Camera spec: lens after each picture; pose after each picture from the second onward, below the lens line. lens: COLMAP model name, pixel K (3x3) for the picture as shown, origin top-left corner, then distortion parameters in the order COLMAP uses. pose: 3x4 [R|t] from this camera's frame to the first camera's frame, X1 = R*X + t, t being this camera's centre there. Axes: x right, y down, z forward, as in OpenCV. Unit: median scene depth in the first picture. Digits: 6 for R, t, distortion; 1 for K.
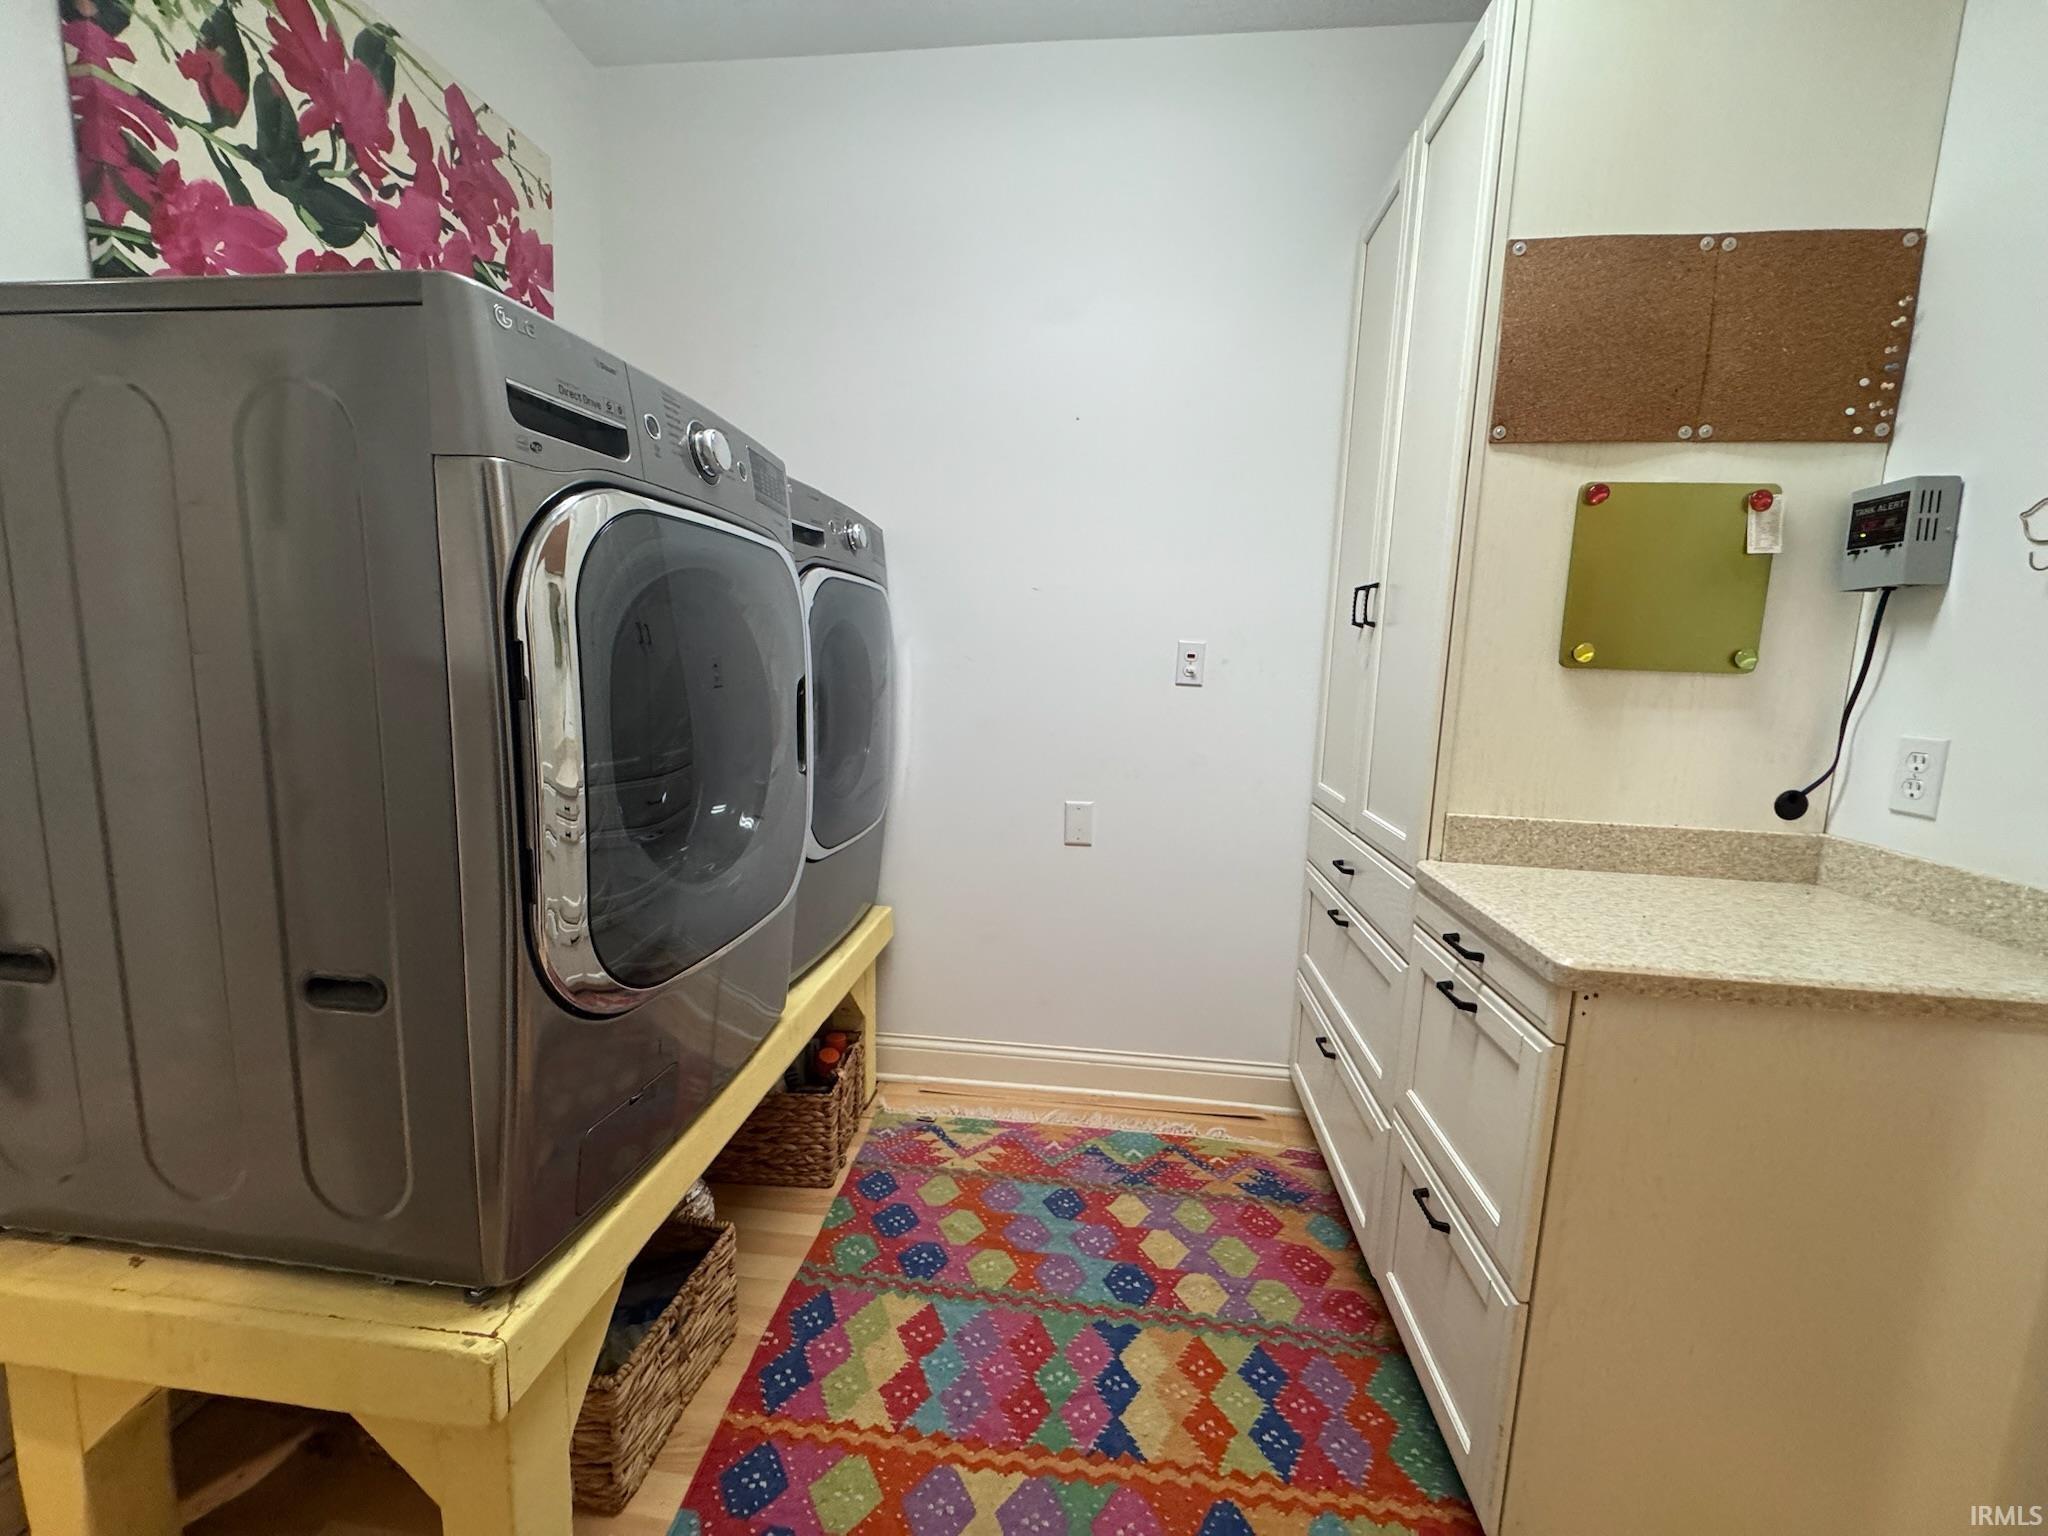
lens RADIAL K [[817.1, 0, 1020.7], [0, 817.1, 767.1], [0, 0, 1]] dist [-0.001893, 0.000548]
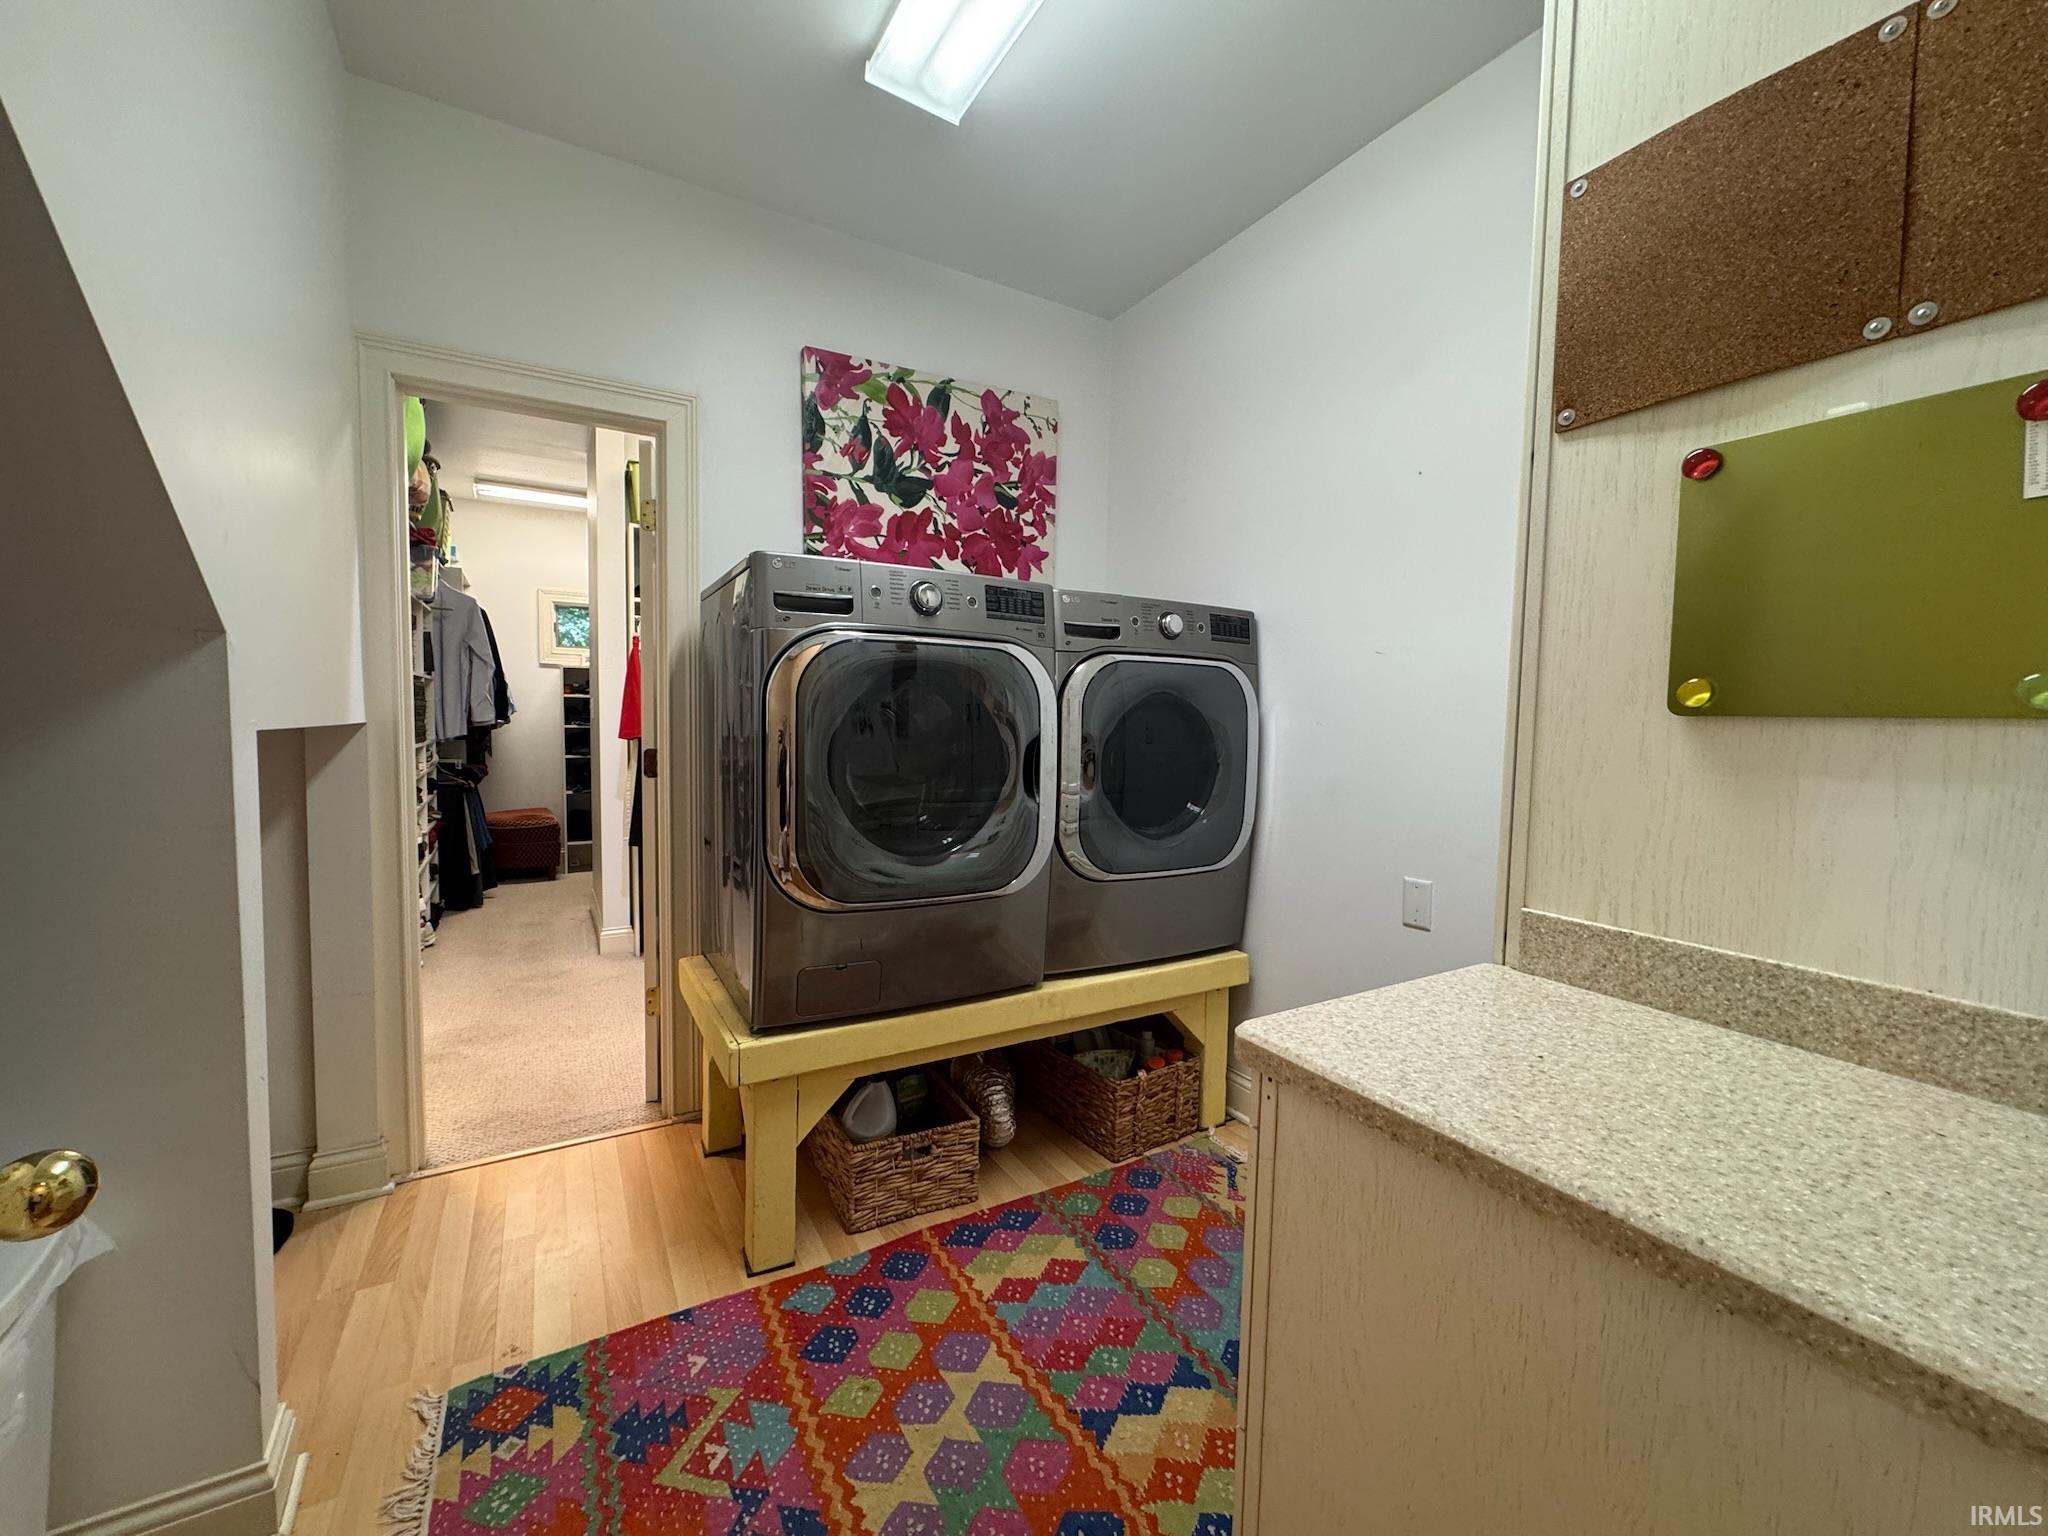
lens RADIAL K [[817.1, 0, 1020.7], [0, 817.1, 767.1], [0, 0, 1]] dist [-0.001893, 0.000548]
pose [[0.598625, 0.028881, -0.800509, 0.870806], [-0.107420, 0.993218, -0.044495, 0.010528], [0.793794, 0.112626, 0.597667, 0.154999]]
